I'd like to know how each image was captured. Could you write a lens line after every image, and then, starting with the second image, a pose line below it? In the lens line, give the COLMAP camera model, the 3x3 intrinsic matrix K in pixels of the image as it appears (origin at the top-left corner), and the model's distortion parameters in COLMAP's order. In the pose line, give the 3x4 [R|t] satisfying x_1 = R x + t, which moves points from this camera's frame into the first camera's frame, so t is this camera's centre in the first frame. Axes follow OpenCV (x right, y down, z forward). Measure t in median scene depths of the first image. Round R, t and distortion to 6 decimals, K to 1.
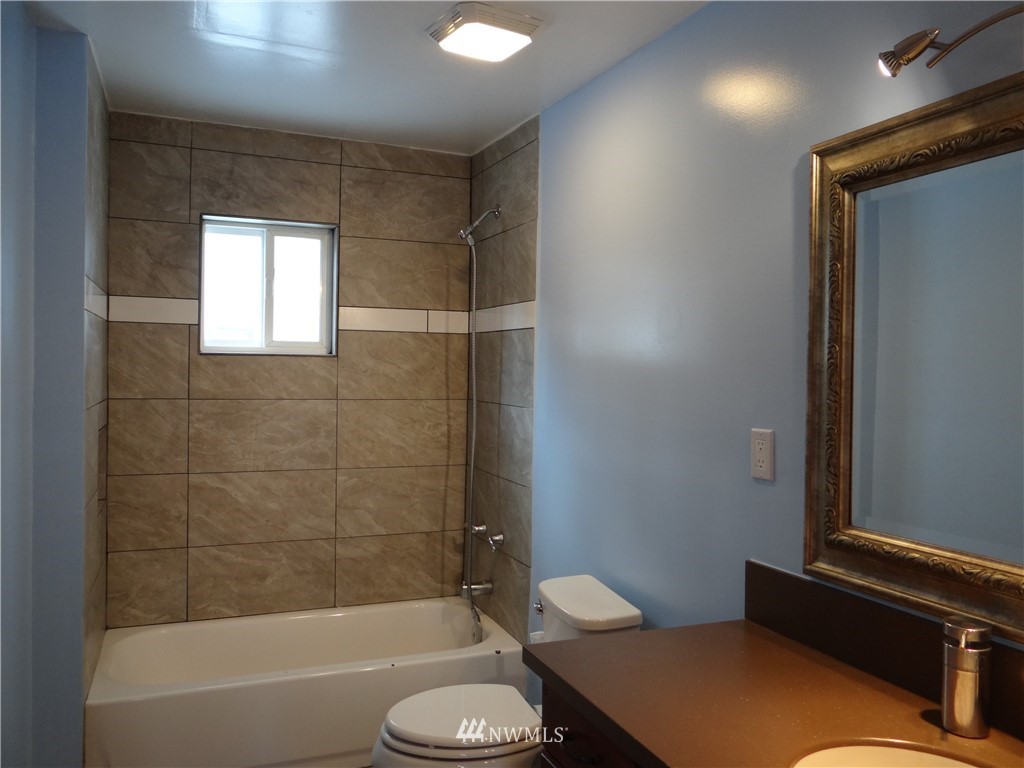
lens RADIAL K [[807.1, 0, 512.7], [0, 807.1, 383.6], [0, 0, 1]] dist [0.014629, -0.019190]
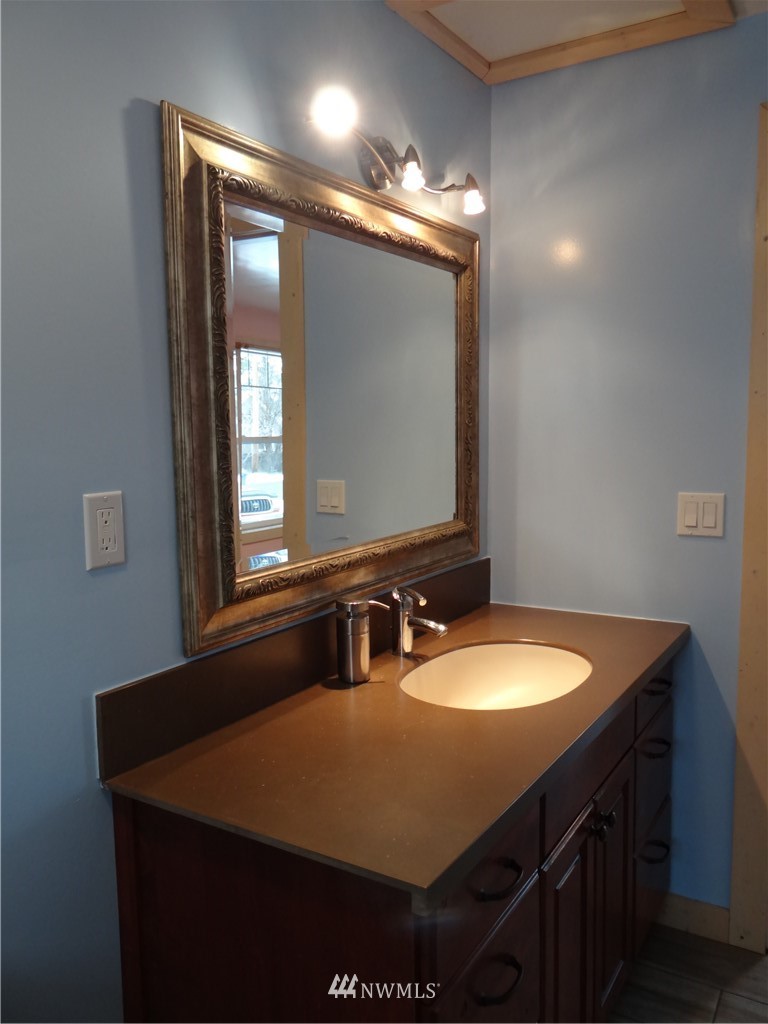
lens RADIAL K [[807.1, 0, 382.4], [0, 807.1, 508.7], [0, 0, 1]] dist [0.014629, -0.019190]
pose [[-0.590576, -0.097071, 0.801122, -0.211726], [0.004130, 0.992362, 0.123288, -0.006514], [-0.806971, 0.076120, -0.585665, 0.711970]]
